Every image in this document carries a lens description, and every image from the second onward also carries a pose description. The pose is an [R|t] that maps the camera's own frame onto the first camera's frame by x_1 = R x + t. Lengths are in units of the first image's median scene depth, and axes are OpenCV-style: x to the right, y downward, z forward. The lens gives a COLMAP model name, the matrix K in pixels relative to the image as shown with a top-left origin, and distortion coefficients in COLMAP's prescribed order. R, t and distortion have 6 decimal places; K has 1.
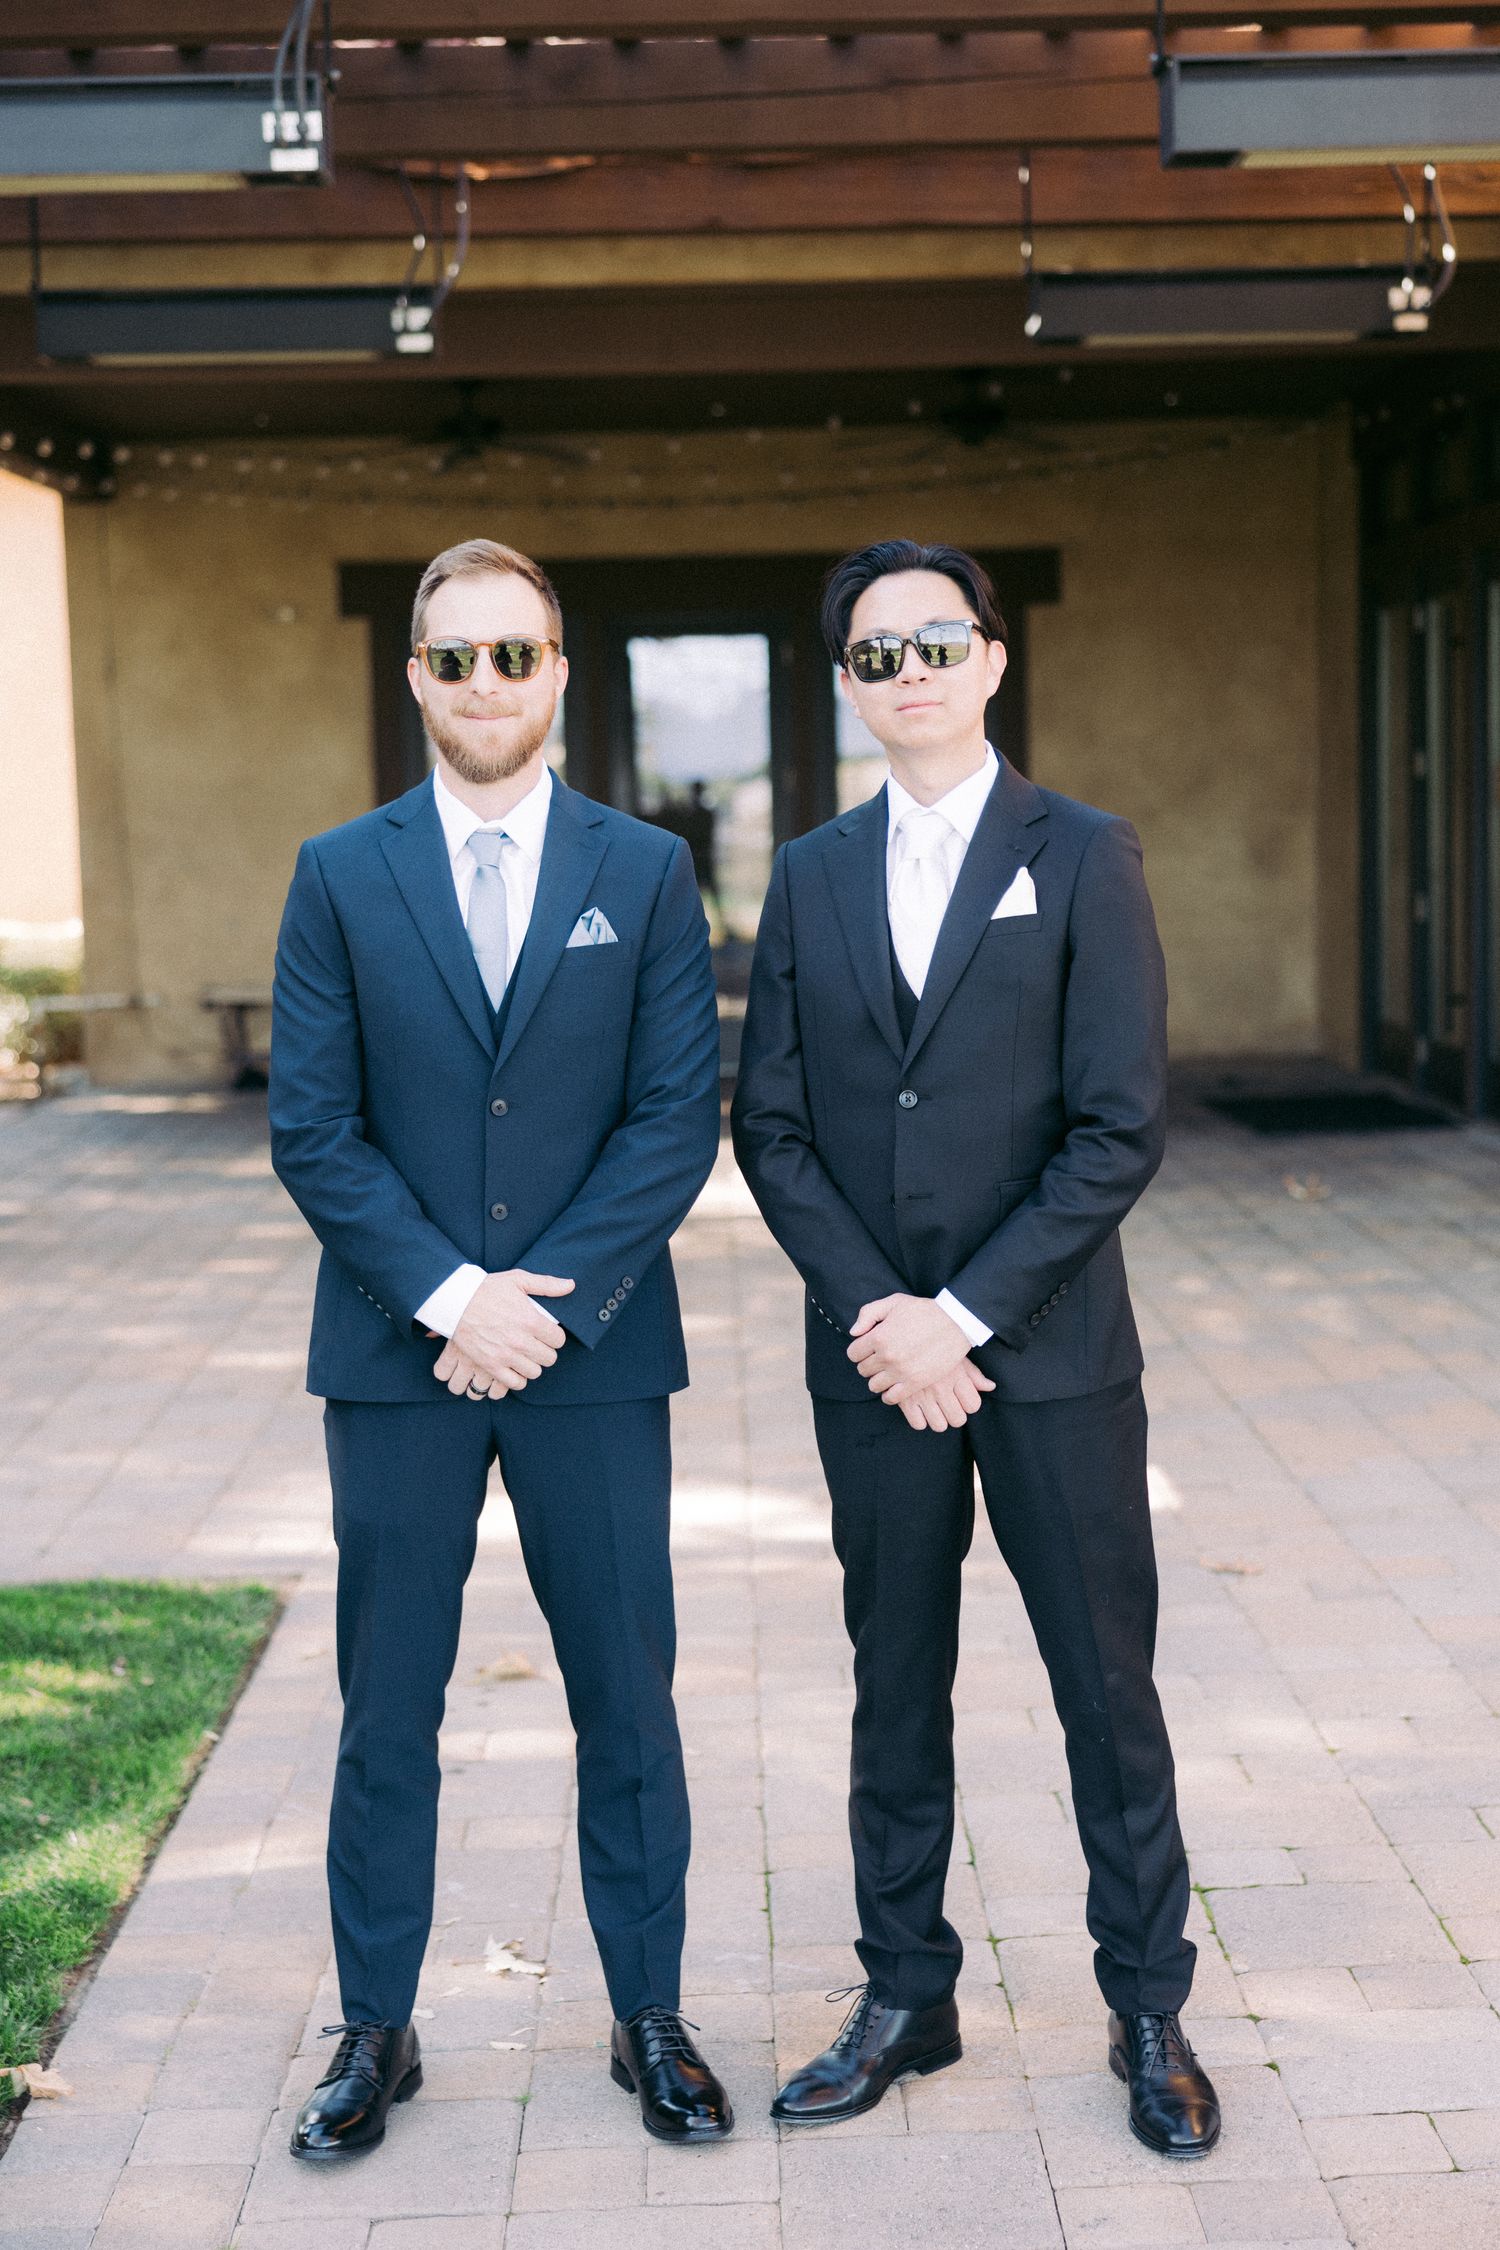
lens RADIAL K [[3124.4, 0, 763.9], [0, 3124.4, 1142.1], [0, 0, 1]] dist [0.022224, 0.023537]
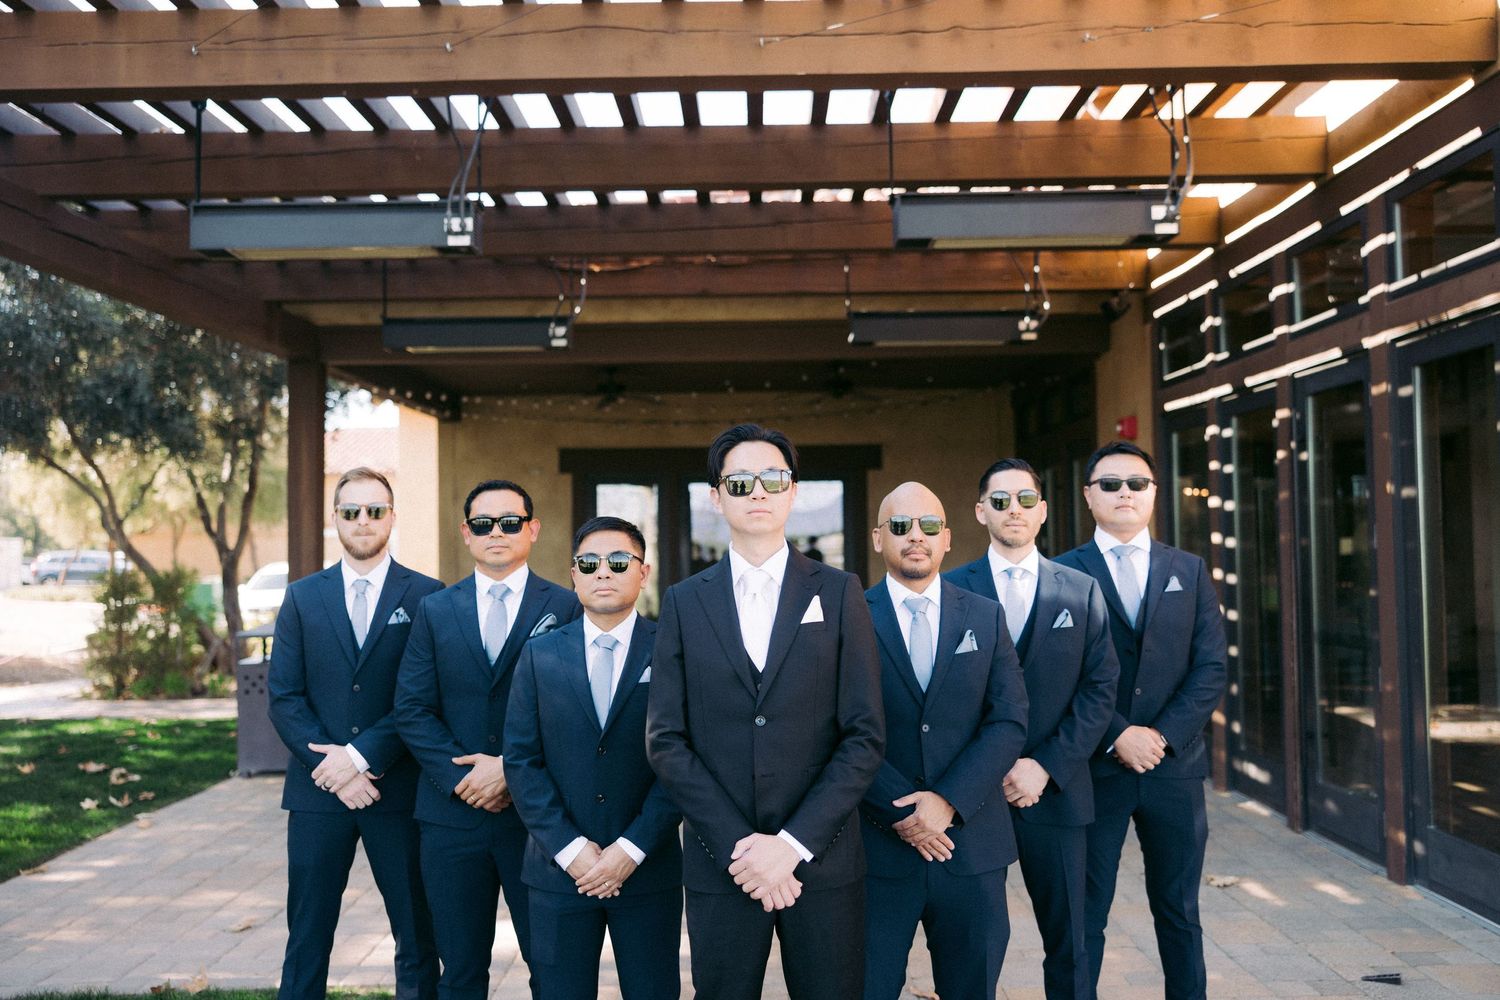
lens RADIAL K [[1320.2, 0, 750.0], [0, 1320.2, 500.0], [0, 0, 1]] dist [0.004738, 0.005609]
pose [[0.999739, 0.008634, -0.021151, 0.037932], [-0.011688, 0.988793, -0.148837, -0.017588], [0.019629, 0.149046, 0.988635, 0.131559]]
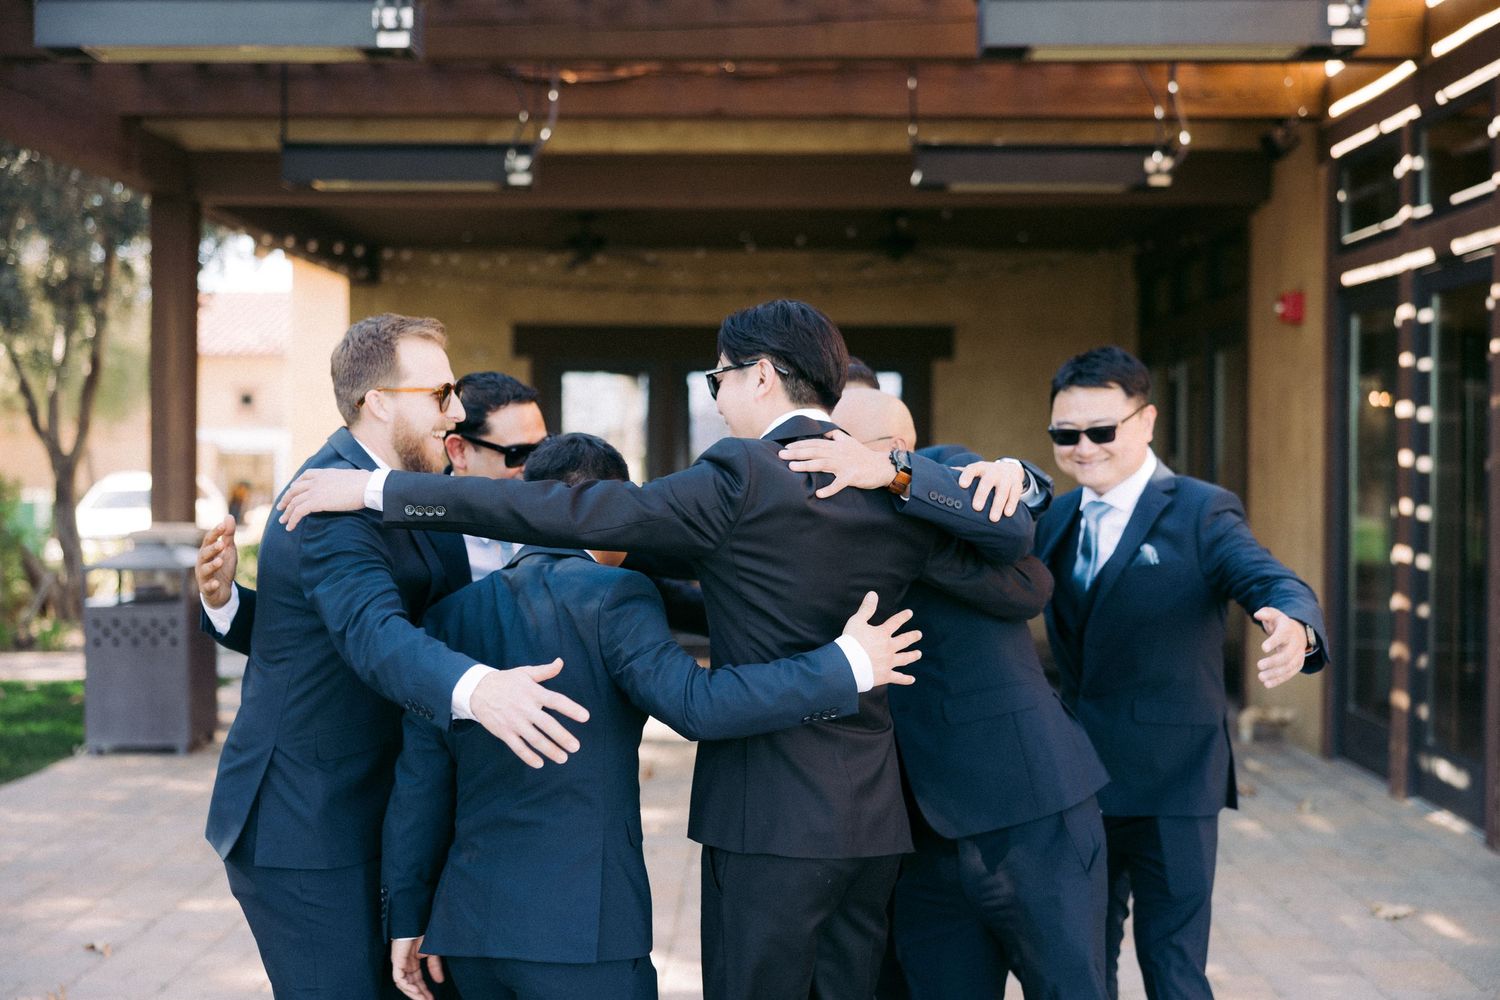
lens RADIAL K [[1823.8, 0, 743.9], [0, 1823.8, 496.5], [0, 0, 1]] dist [0.005926, 0.021629]
pose [[0.999049, 0.027576, -0.033766, 0.035752], [-0.030711, 0.994893, -0.096147, -0.012595], [0.030943, 0.097092, 0.994794, 0.109876]]
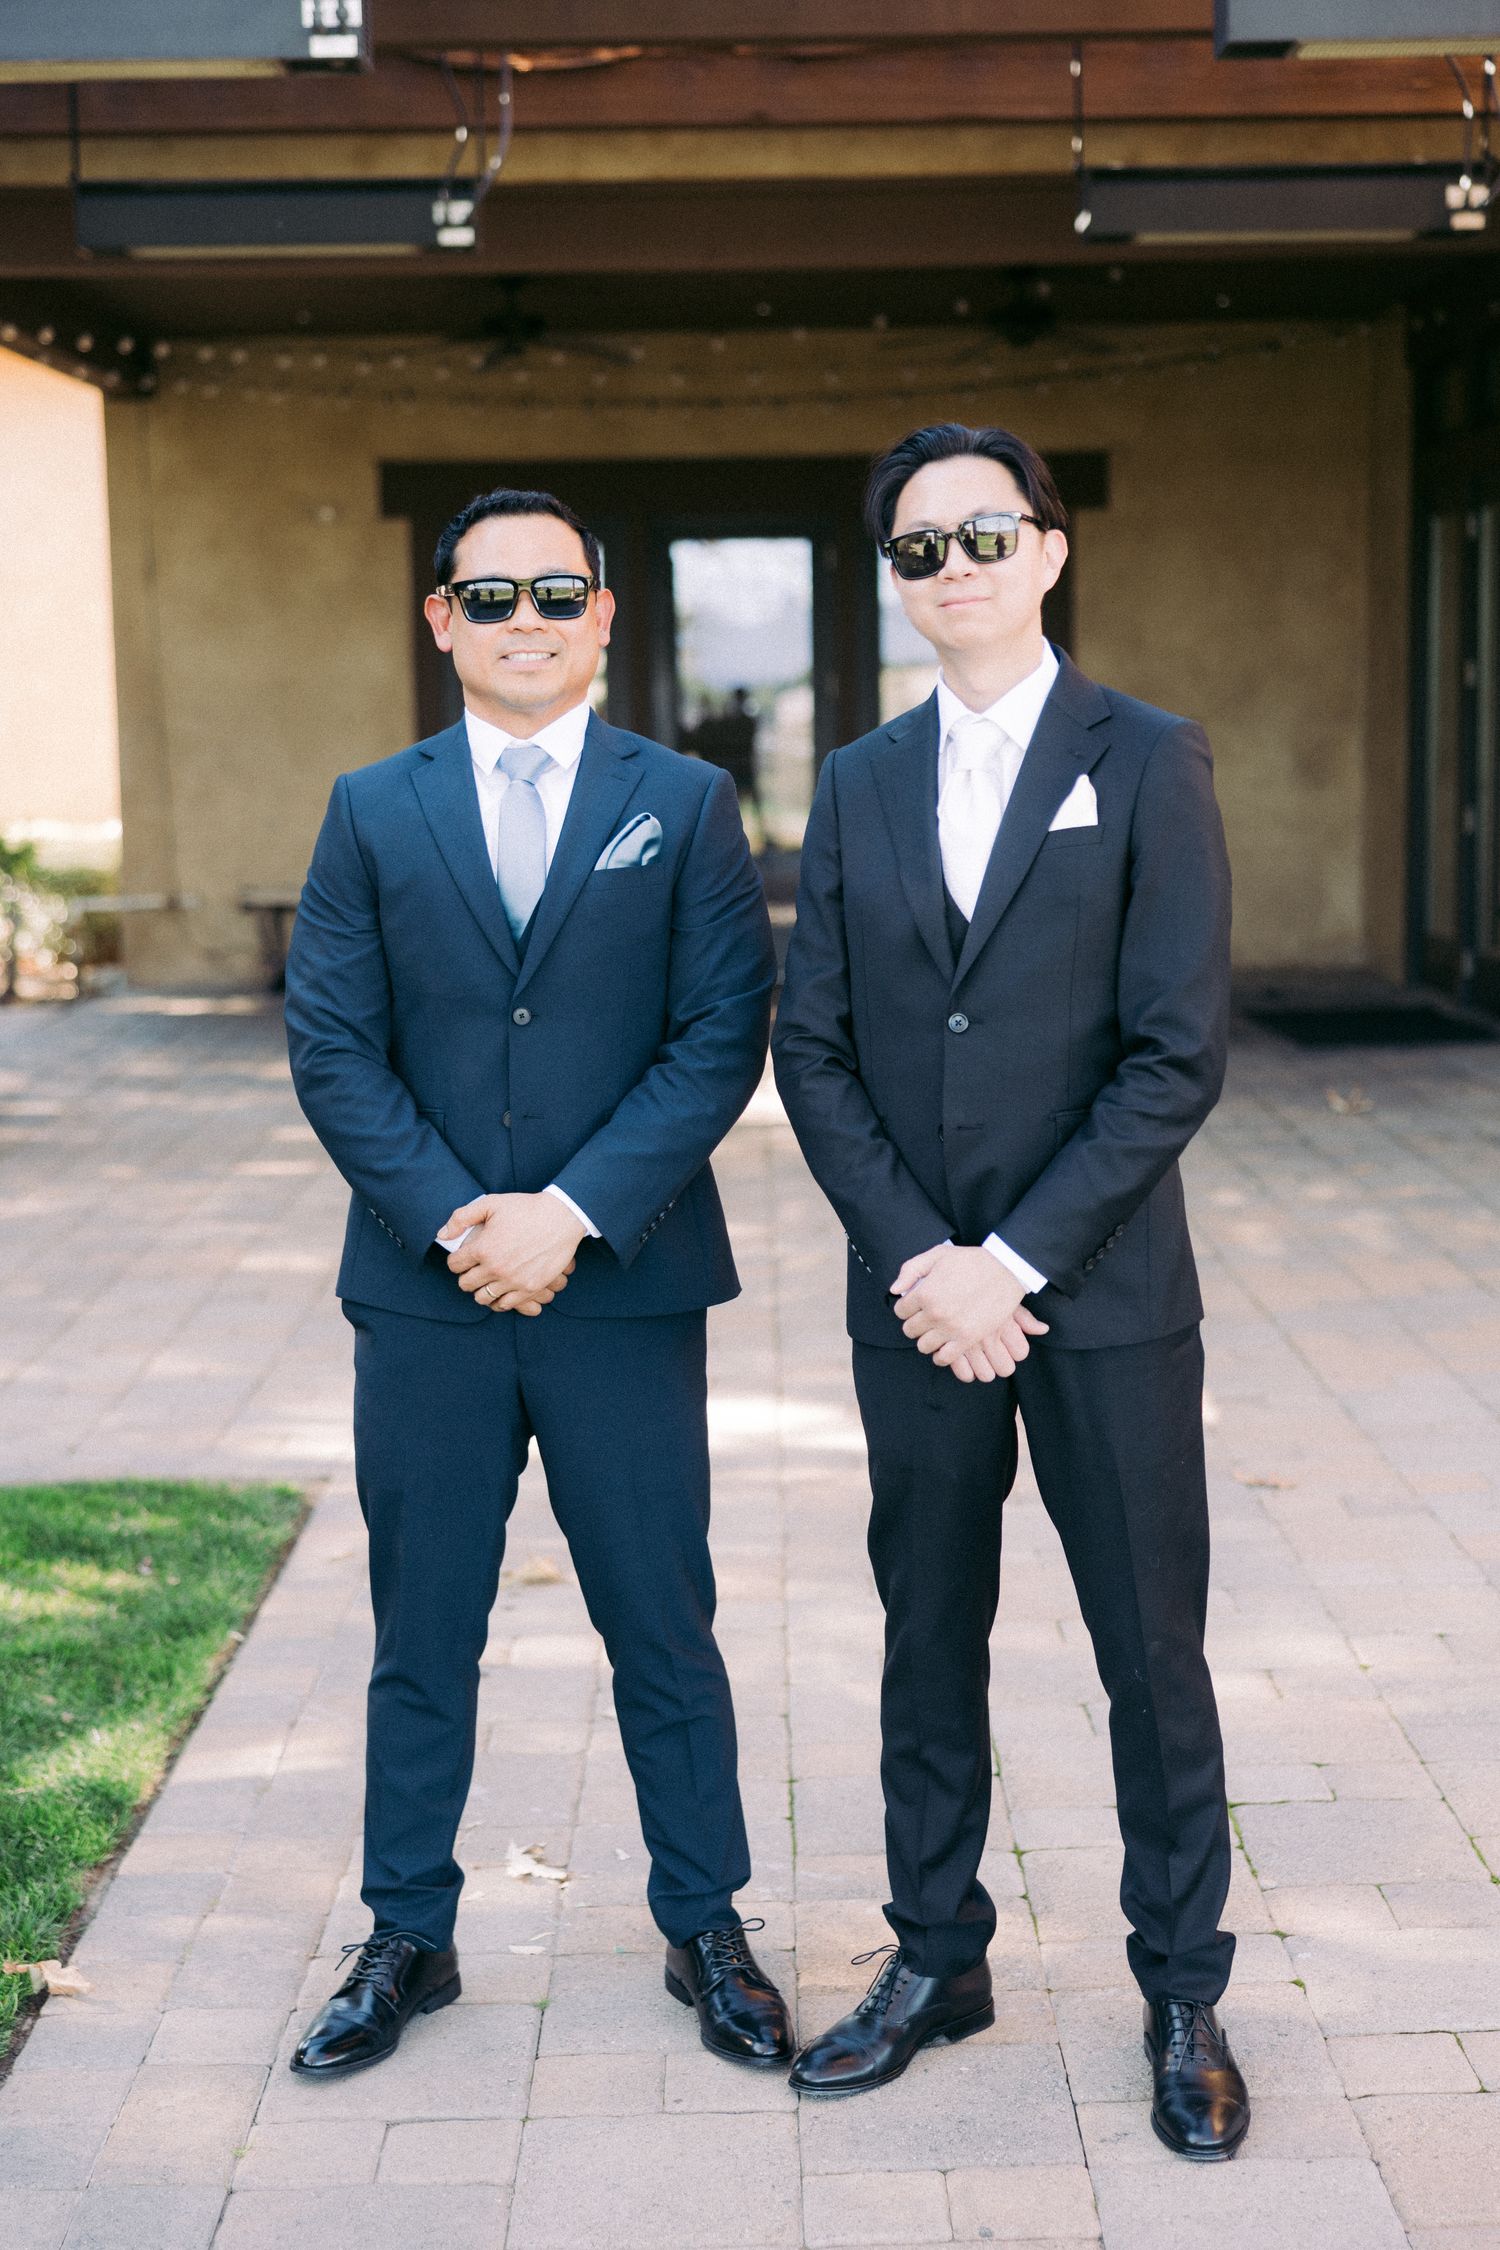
lens RADIAL K [[3132.2, 0, 745.9], [0, 3132.2, 1120.2], [0, 0, 1]] dist [0.027742, -0.010031]
pose [[0.999774, 0.010741, -0.018322, 0.001163], [-0.010338, 0.999705, 0.021978, 0.000949], [0.018553, -0.021784, 0.999591, 0.004227]]
